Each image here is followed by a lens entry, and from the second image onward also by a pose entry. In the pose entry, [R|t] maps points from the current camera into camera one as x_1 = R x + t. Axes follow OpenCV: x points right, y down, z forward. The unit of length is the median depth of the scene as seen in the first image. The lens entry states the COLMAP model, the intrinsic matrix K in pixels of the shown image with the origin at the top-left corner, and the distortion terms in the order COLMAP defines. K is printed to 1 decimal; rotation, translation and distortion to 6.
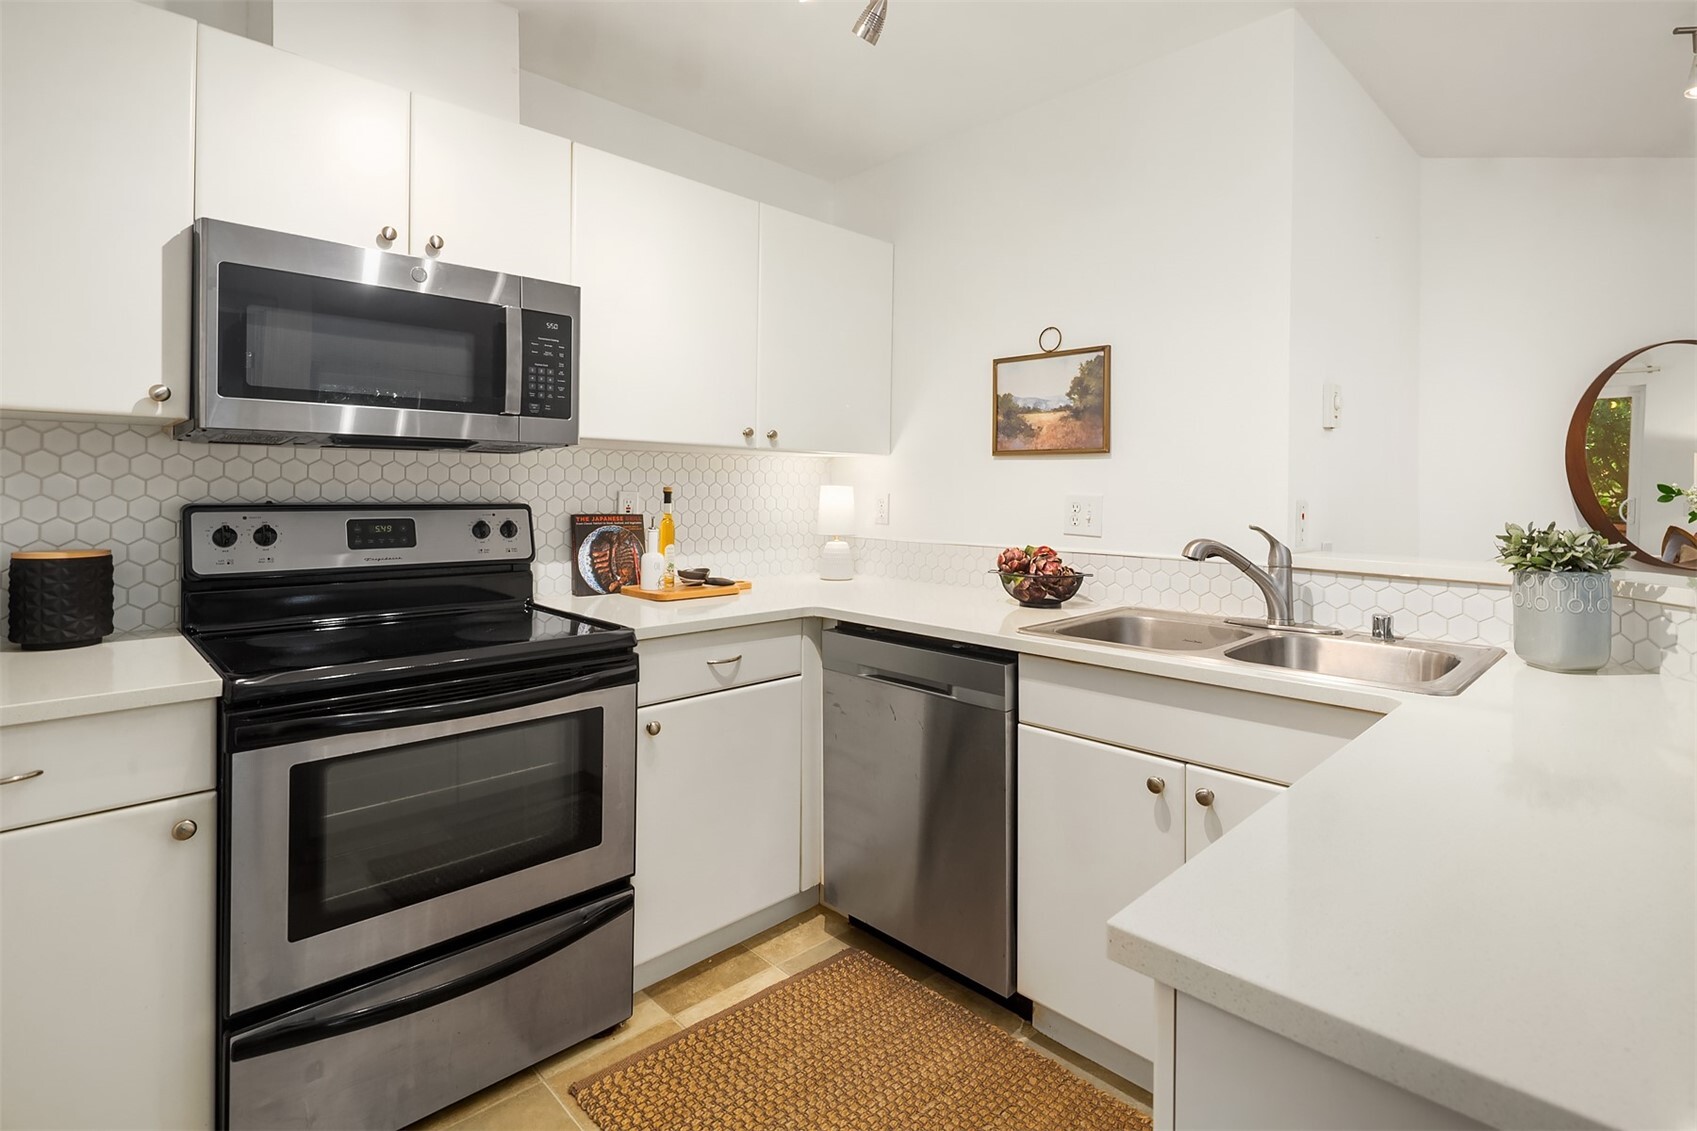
lens RADIAL K [[825.4, 0, 850.8], [0, 825.4, 499.0], [0, 0, 1]] dist [0.004276, 0.000330]
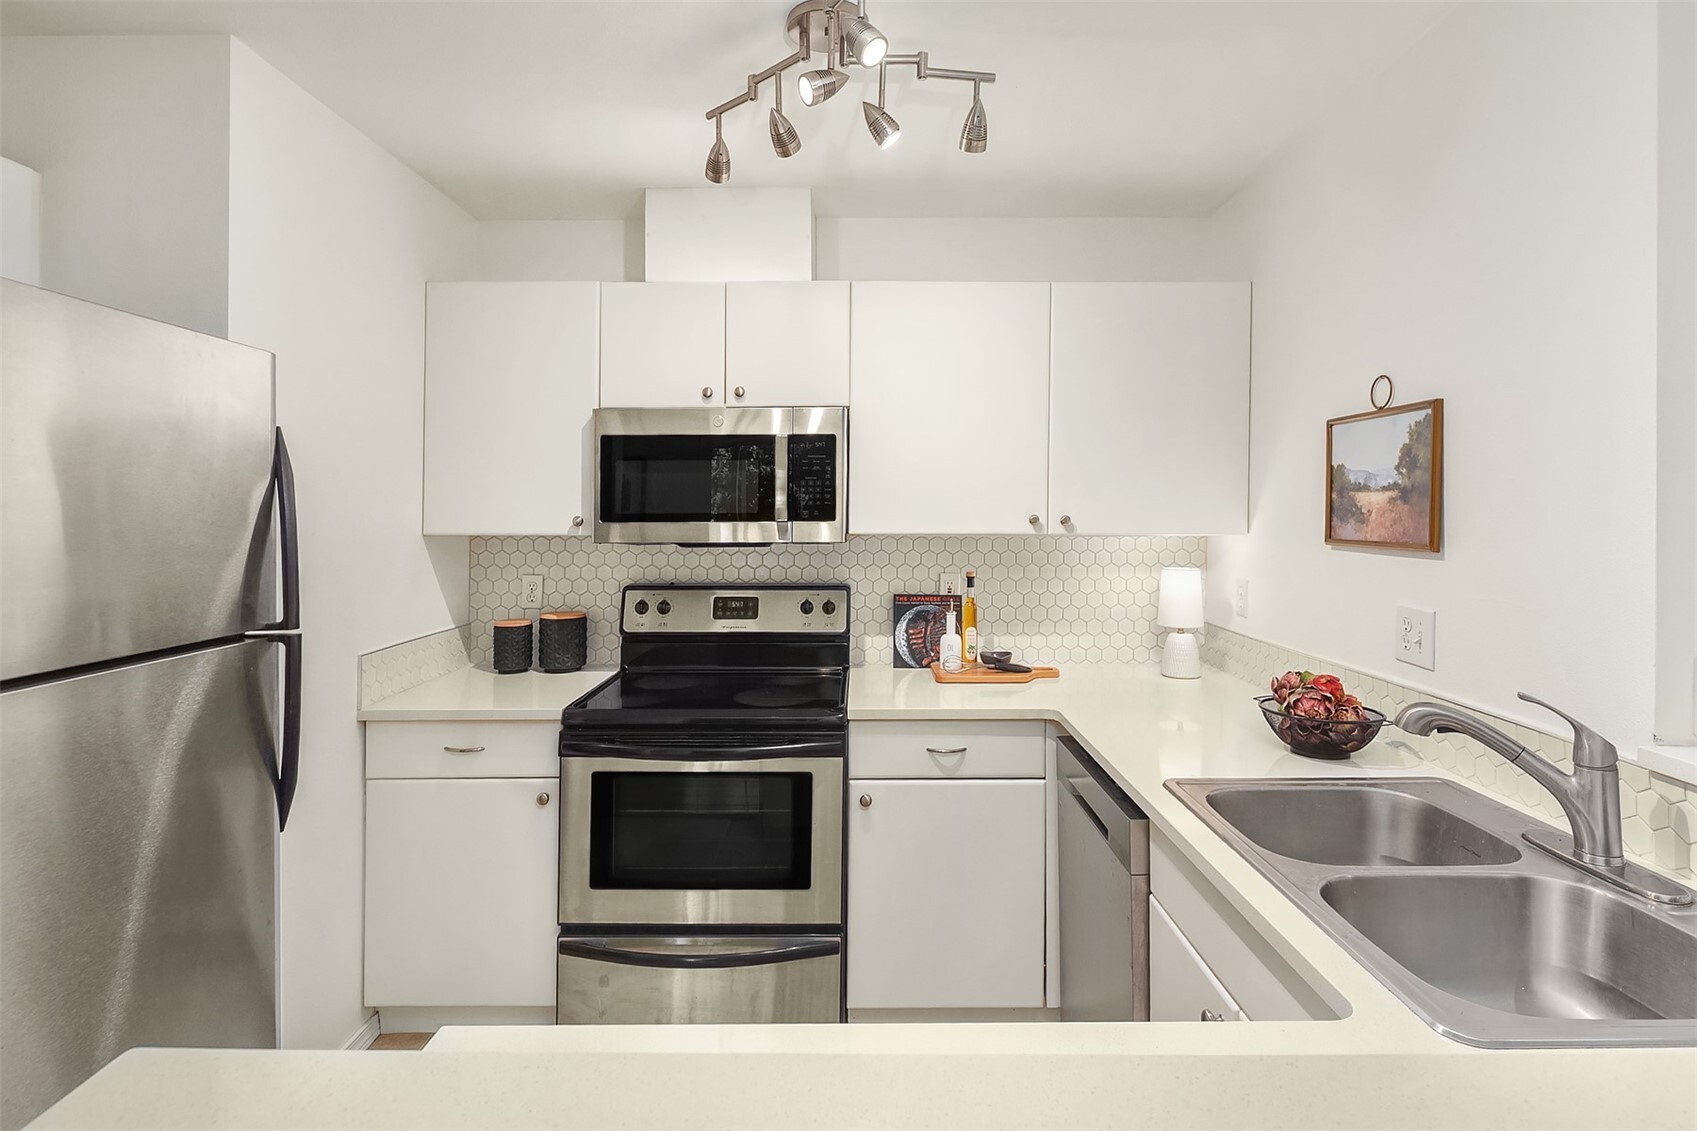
lens RADIAL K [[853.4, 0, 852.5], [0, 853.4, 513.6], [0, 0, 1]] dist [0.002295, 0.000386]
pose [[0.710466, -0.011104, -0.703644, 0.458222], [0.001272, 0.999894, -0.014495, -0.076809], [0.703730, 0.009403, 0.710405, 0.129758]]
